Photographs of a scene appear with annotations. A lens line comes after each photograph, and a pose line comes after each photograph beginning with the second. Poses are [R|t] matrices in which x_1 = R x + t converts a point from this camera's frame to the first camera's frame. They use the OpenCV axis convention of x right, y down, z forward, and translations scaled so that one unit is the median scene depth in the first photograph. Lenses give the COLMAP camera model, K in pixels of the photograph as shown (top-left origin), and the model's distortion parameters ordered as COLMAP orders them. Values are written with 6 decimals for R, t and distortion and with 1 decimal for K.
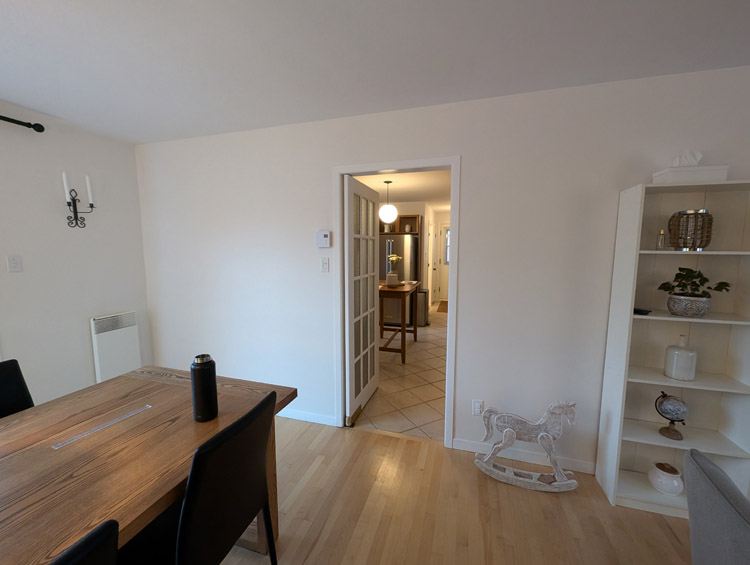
lens RADIAL K [[308.7, 0, 375.9], [0, 308.7, 281.9], [0, 0, 1]] dist [0.004444, -0.000191]
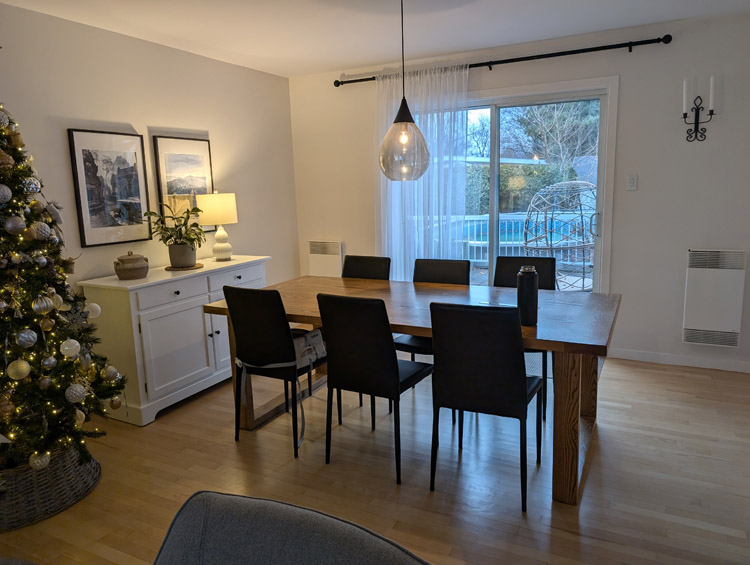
lens RADIAL K [[535.2, 0, 375.3], [0, 535.2, 281.1], [0, 0, 1]] dist [-0.002331, -0.013321]
pose [[-0.172172, 0.179354, -0.968601, 0.696282], [-0.076668, 0.977862, 0.194697, -0.015680], [0.982079, 0.107783, -0.154610, 0.396877]]
